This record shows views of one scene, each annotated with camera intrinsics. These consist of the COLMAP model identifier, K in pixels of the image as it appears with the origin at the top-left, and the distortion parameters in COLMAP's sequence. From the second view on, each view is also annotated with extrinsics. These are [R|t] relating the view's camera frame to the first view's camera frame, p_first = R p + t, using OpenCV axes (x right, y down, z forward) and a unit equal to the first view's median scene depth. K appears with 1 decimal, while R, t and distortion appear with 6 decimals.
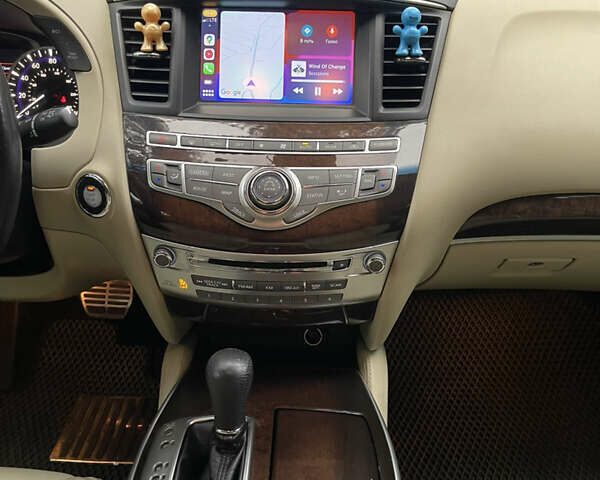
lens RADIAL K [[607.4, 0, 295.6], [0, 607.4, 238.7], [0, 0, 1]] dist [0.023642, 0.000000]
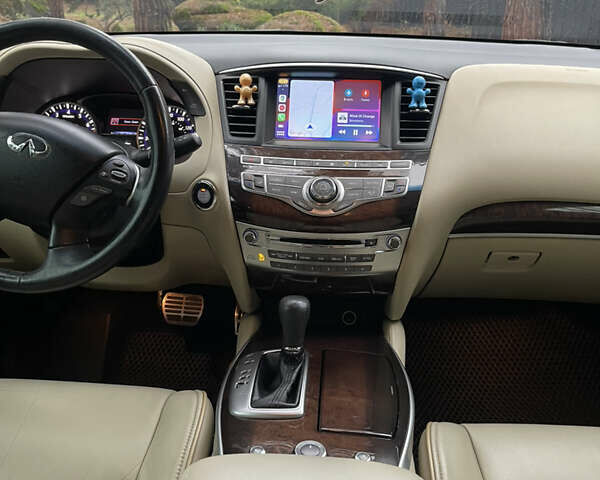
lens RADIAL K [[607.4, 0, 301.1], [0, 607.4, 245.6], [0, 0, 1]] dist [0.023642, 0.000000]
pose [[0.999014, 0.016289, -0.041288, -0.030014], [-0.022034, 0.989514, -0.142750, 0.243211], [0.038530, 0.143519, 0.988897, -0.418605]]
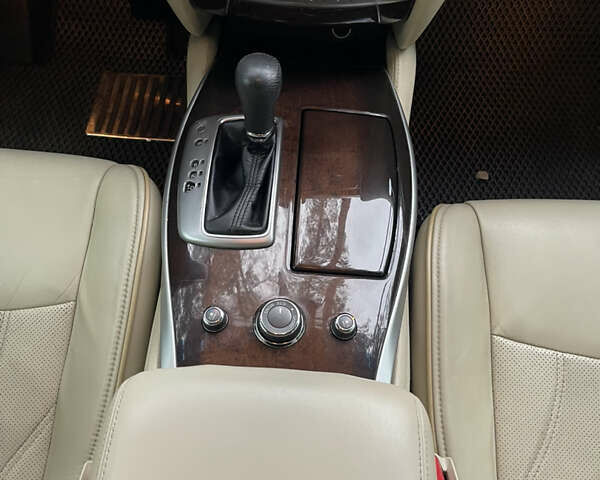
lens RADIAL K [[607.4, 0, 302.3], [0, 607.4, 245.8], [0, 0, 1]] dist [0.023642, 0.000000]
pose [[0.999498, 0.030164, -0.009662, -0.016687], [-0.020610, 0.851017, 0.524733, -0.063416], [0.024051, -0.524270, 0.851212, 0.005711]]
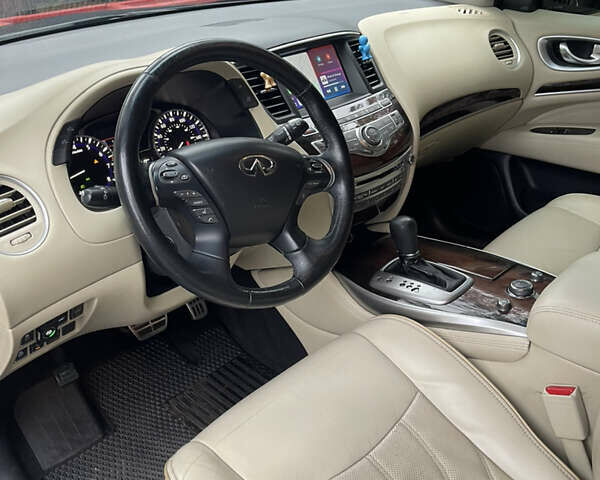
lens RADIAL K [[607.4, 0, 300.4], [0, 607.4, 241.1], [0, 0, 1]] dist [0.023642, 0.000000]
pose [[0.683555, -0.381076, 0.622522, -1.368063], [0.422374, 0.902097, 0.088434, -0.040164], [-0.595276, 0.202488, 0.777590, -0.257796]]
